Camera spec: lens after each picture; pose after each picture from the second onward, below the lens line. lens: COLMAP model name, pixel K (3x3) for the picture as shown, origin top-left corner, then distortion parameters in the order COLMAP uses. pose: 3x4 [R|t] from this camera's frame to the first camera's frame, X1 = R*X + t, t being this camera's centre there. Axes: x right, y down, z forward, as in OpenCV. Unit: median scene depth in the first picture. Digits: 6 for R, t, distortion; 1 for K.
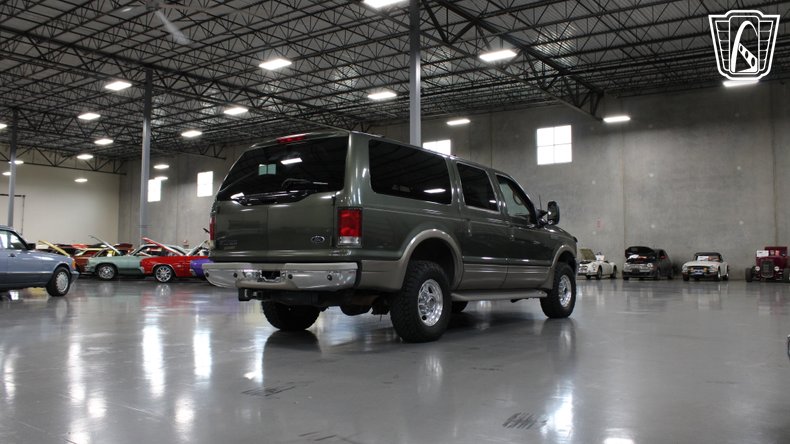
lens RADIAL K [[691.1, 0, 394.5], [0, 691.1, 224.0], [0, 0, 1]] dist [-0.160417, 0.137423]
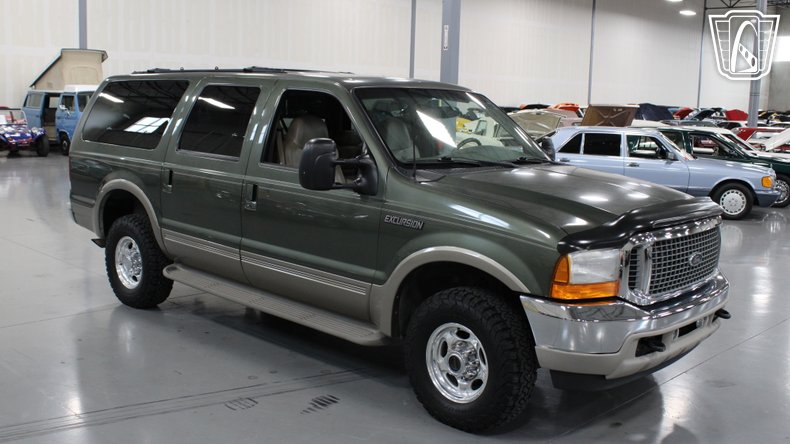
lens RADIAL K [[829.6, 0, 393.2], [0, 829.6, 223.6], [0, 0, 1]] dist [-0.089398, 0.053721]
pose [[-0.136329, 0.144533, -0.980064, 0.250076], [0.028414, 0.989464, 0.141967, -0.017944], [0.990256, -0.008493, -0.139000, 0.361141]]
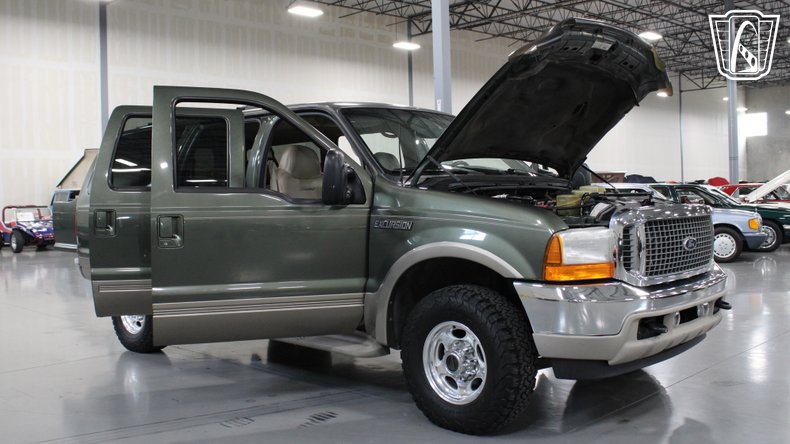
lens RADIAL K [[775.5, 0, 394.4], [0, 775.5, 223.6], [0, 0, 1]] dist [-0.093251, 0.022455]
pose [[-0.143659, 0.034478, -0.989026, 0.239129], [0.083341, 0.996264, 0.022624, 0.002712], [0.986112, -0.079176, -0.145996, 0.363101]]
